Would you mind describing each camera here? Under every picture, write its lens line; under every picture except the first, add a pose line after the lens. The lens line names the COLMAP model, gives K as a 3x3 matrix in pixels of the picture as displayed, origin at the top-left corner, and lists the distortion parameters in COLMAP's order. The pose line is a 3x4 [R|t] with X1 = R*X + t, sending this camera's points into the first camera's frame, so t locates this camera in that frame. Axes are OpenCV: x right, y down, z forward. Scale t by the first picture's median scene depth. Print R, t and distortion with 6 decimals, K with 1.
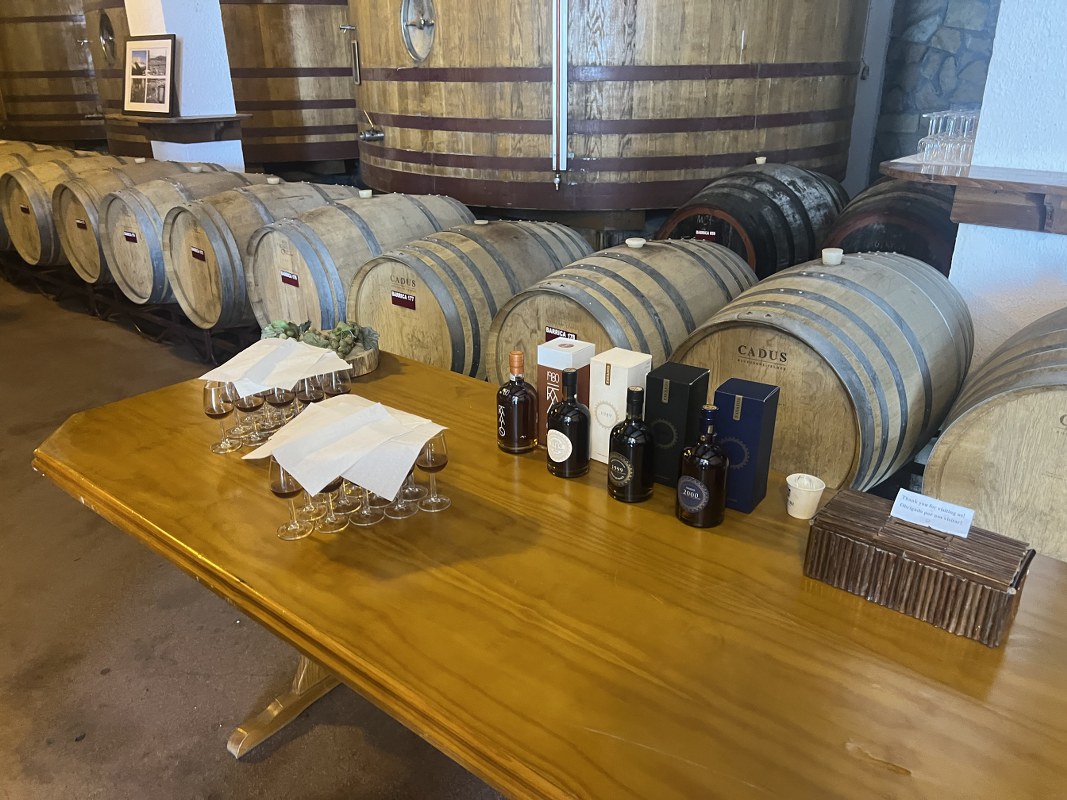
lens RADIAL K [[797.3, 0, 538.1], [0, 797.3, 407.1], [0, 0, 1]] dist [0.047215, -0.051432]
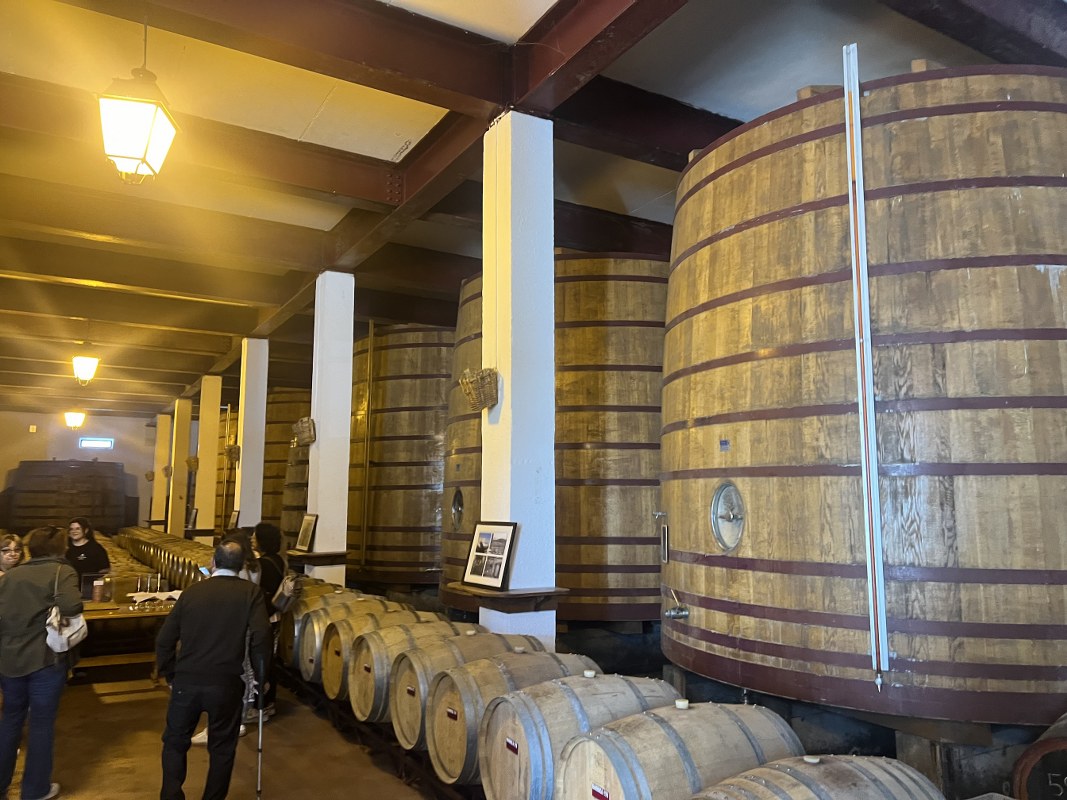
lens RADIAL K [[797.3, 0, 547.6], [0, 797.3, 391.9], [0, 0, 1]] dist [0.047215, -0.051432]
pose [[0.947400, -0.033237, -0.318321, -0.031585], [-0.134817, 0.860604, -0.491106, -0.063314], [0.290271, 0.508189, 0.810856, -0.031118]]
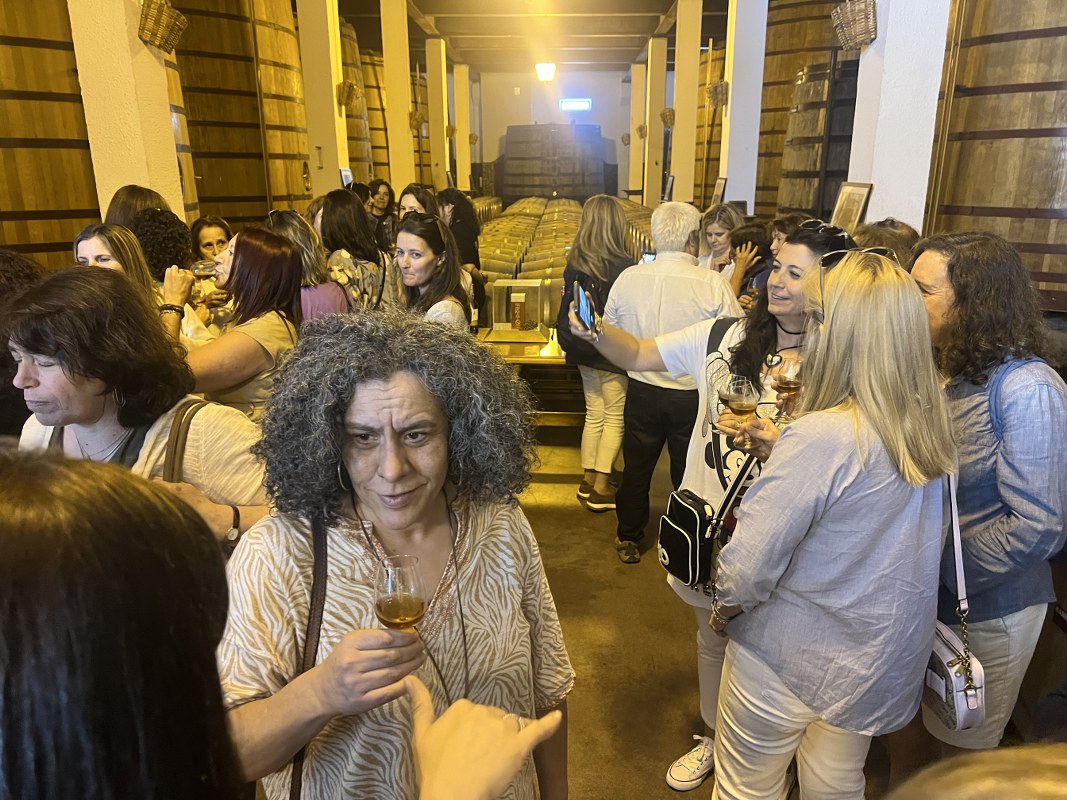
lens RADIAL K [[797.3, 0, 535.6], [0, 797.3, 404.9], [0, 0, 1]] dist [0.047215, -0.051432]
pose [[0.621046, 0.226881, -0.750218, -0.657834], [-0.311203, 0.949881, 0.029642, -0.324746], [0.719343, 0.215061, 0.660526, 0.632247]]
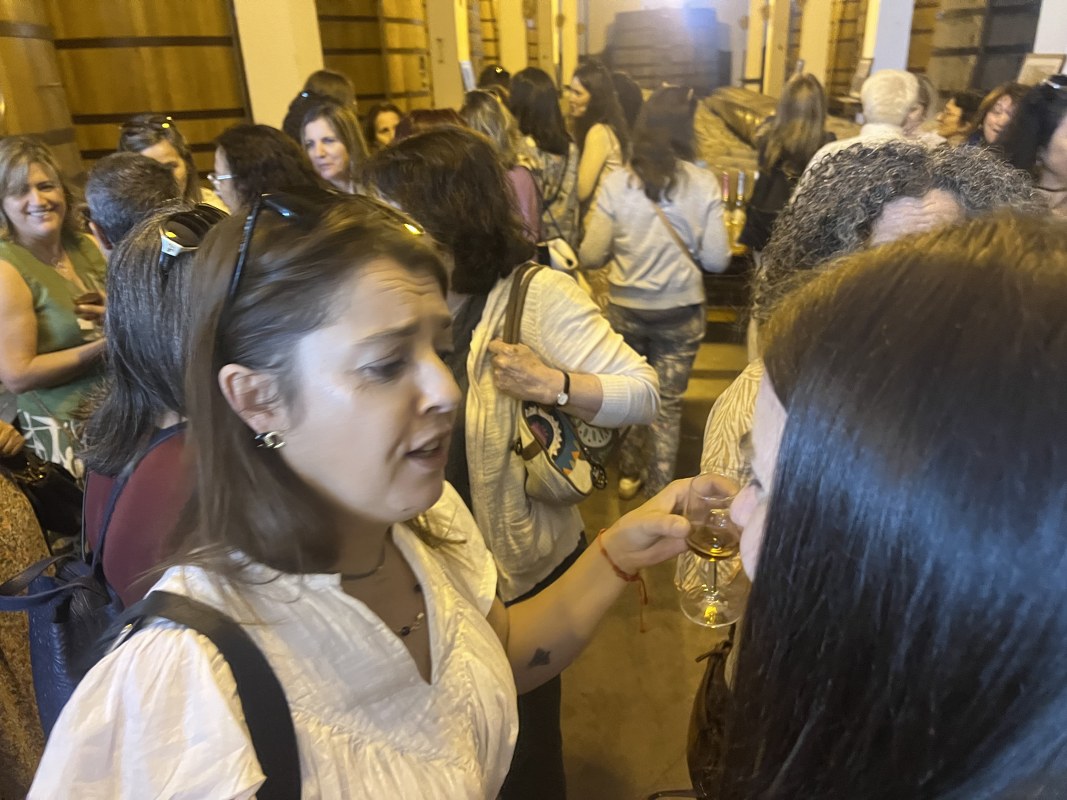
lens RADIAL K [[797.3, 0, 539.9], [0, 797.3, 399.4], [0, 0, 1]] dist [0.047215, -0.051432]
pose [[0.535018, 0.315971, -0.783529, -0.706910], [-0.308358, 0.936480, 0.167094, -0.286070], [0.786556, 0.152210, 0.598466, 0.578997]]
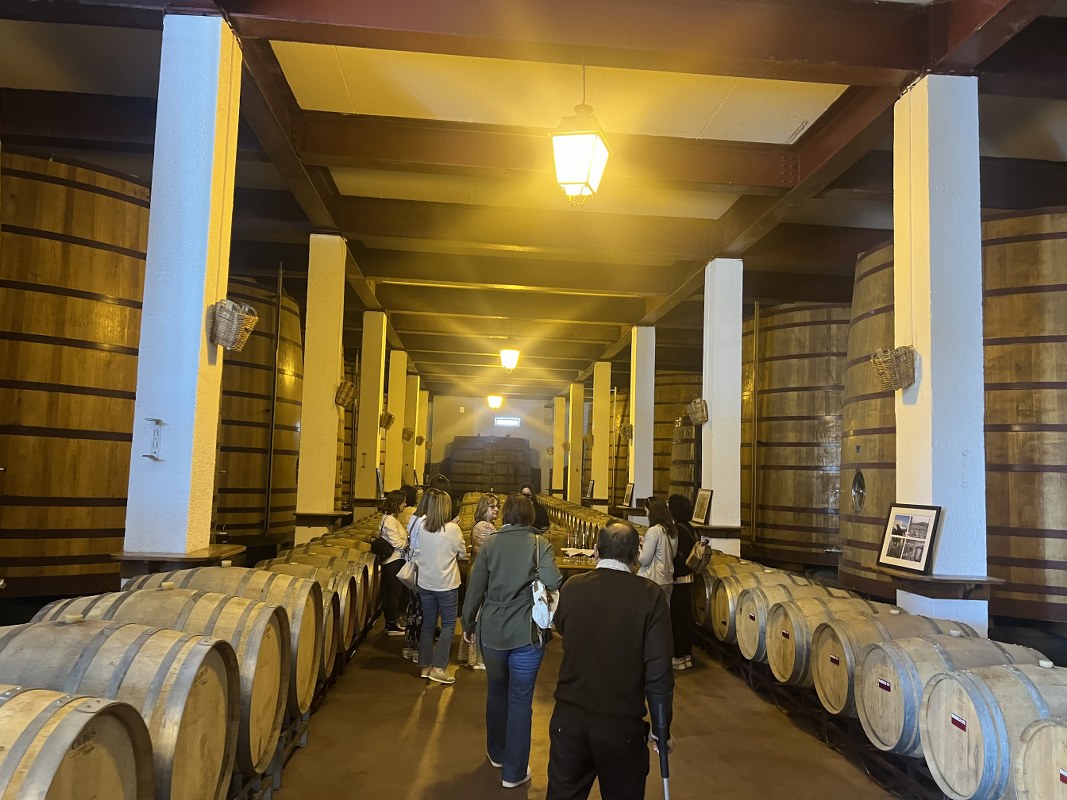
lens RADIAL K [[797.3, 0, 526.1], [0, 797.3, 402.3], [0, 0, 1]] dist [0.047215, -0.051432]
pose [[0.697258, -0.027845, -0.716280, -0.044191], [-0.322232, 0.880416, -0.347900, -0.010215], [0.640311, 0.473384, 0.604904, -0.134207]]
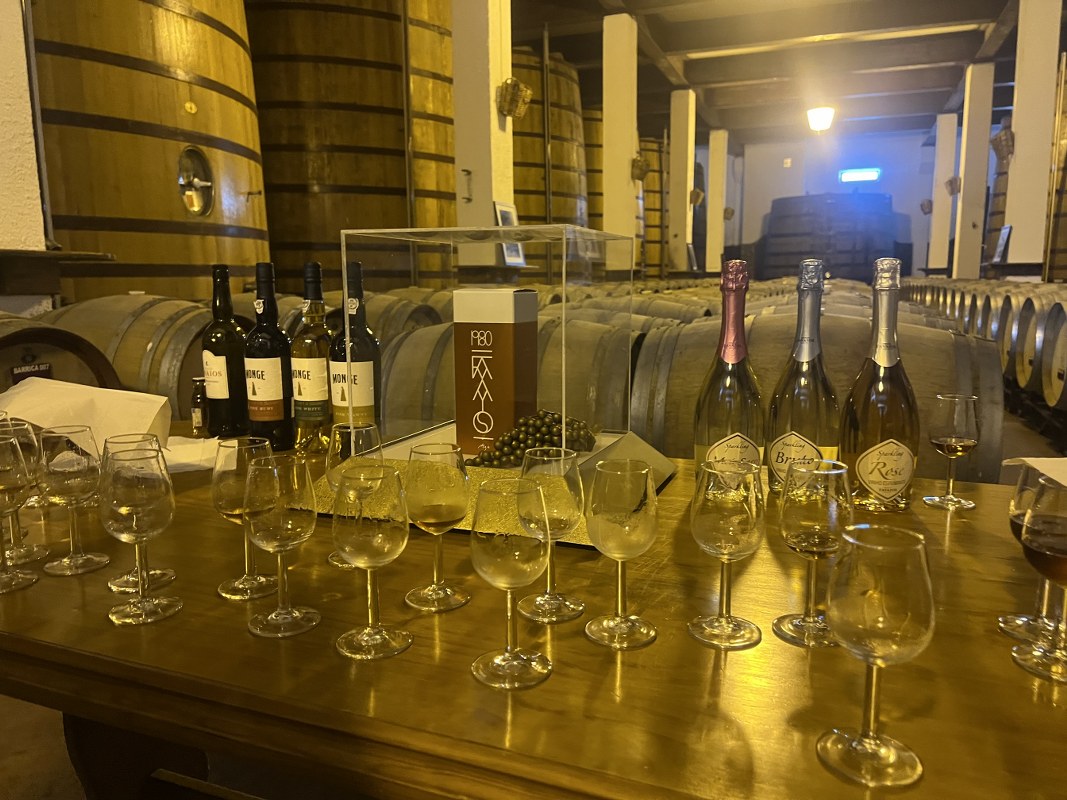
lens RADIAL K [[797.3, 0, 543.7], [0, 797.3, 402.3], [0, 0, 1]] dist [0.047215, -0.051432]
pose [[0.340932, 0.148713, -0.928251, -1.262146], [-0.364347, 0.931137, 0.015356, -0.402550], [0.866612, 0.332970, 0.371637, 1.202408]]
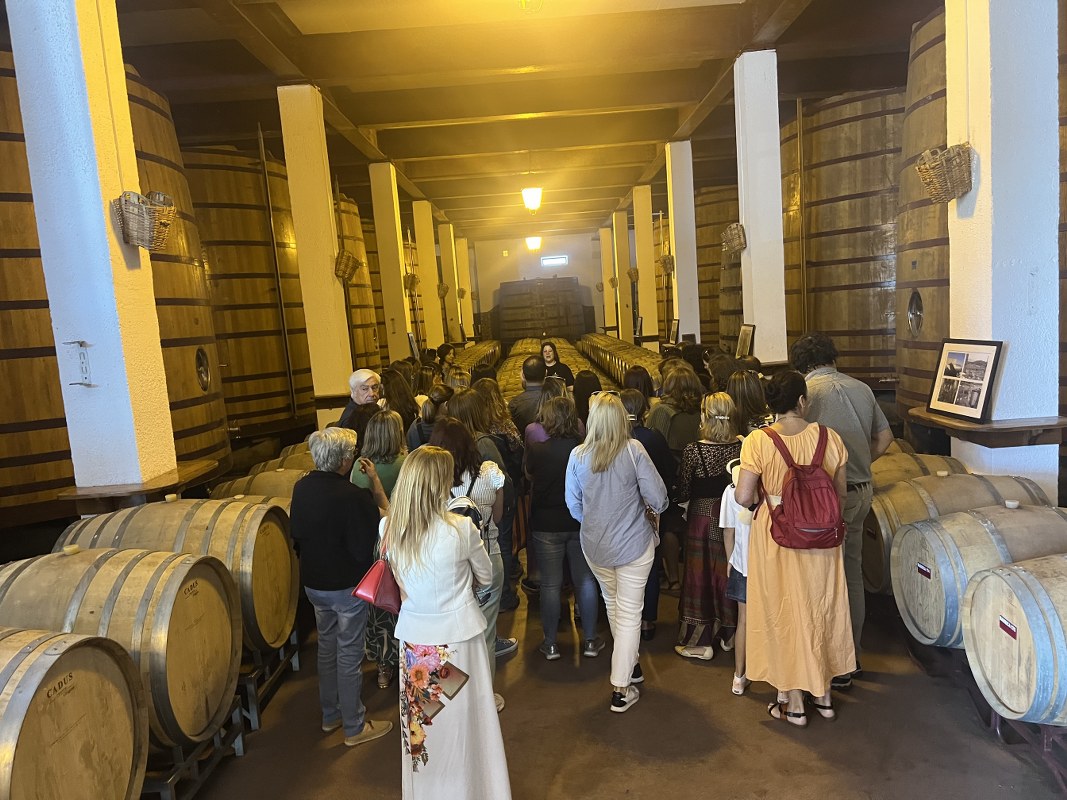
lens RADIAL K [[797.3, 0, 533.7], [0, 797.3, 406.4], [0, 0, 1]] dist [0.047215, -0.051432]
pose [[0.643722, 0.056440, -0.763175, -0.083456], [-0.239313, 0.962105, -0.130704, -0.140919], [0.726878, 0.266775, 0.632835, 0.026739]]
